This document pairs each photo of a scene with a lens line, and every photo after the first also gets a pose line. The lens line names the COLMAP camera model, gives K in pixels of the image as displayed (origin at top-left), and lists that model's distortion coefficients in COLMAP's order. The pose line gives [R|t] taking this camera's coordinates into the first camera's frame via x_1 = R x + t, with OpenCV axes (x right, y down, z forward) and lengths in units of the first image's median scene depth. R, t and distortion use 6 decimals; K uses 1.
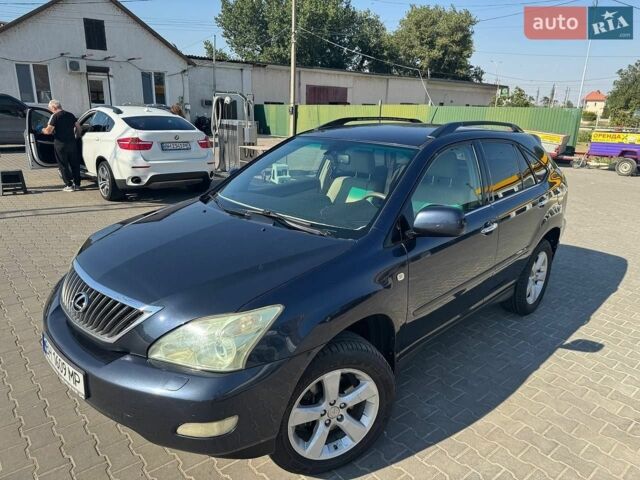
lens RADIAL K [[454.6, 0, 320.1], [0, 454.6, 240.5], [0, 0, 1]] dist [0.021759, -0.035557]
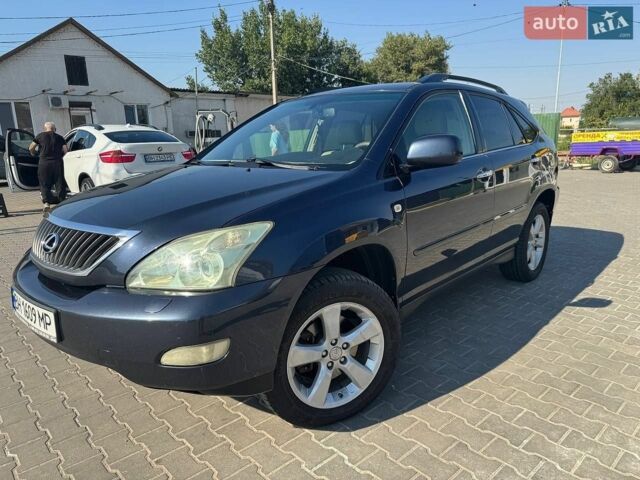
lens RADIAL K [[454.6, 0, 321.5], [0, 454.6, 240.6], [0, 0, 1]] dist [0.021759, -0.035557]
pose [[0.997814, -0.061366, 0.024543, -0.004732], [0.062820, 0.995992, -0.063664, 0.124499], [-0.020538, 0.065067, 0.997670, 0.044876]]
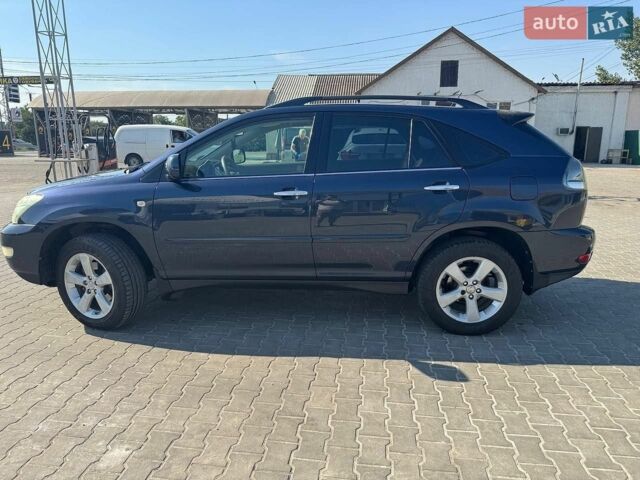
lens RADIAL K [[454.6, 0, 318.4], [0, 454.6, 239.3], [0, 0, 1]] dist [0.021759, -0.035557]
pose [[0.673800, 0.132451, -0.726945, 0.954448], [-0.189991, 0.981782, 0.002782, 0.050807], [0.714070, 0.136239, 0.686690, 0.292163]]
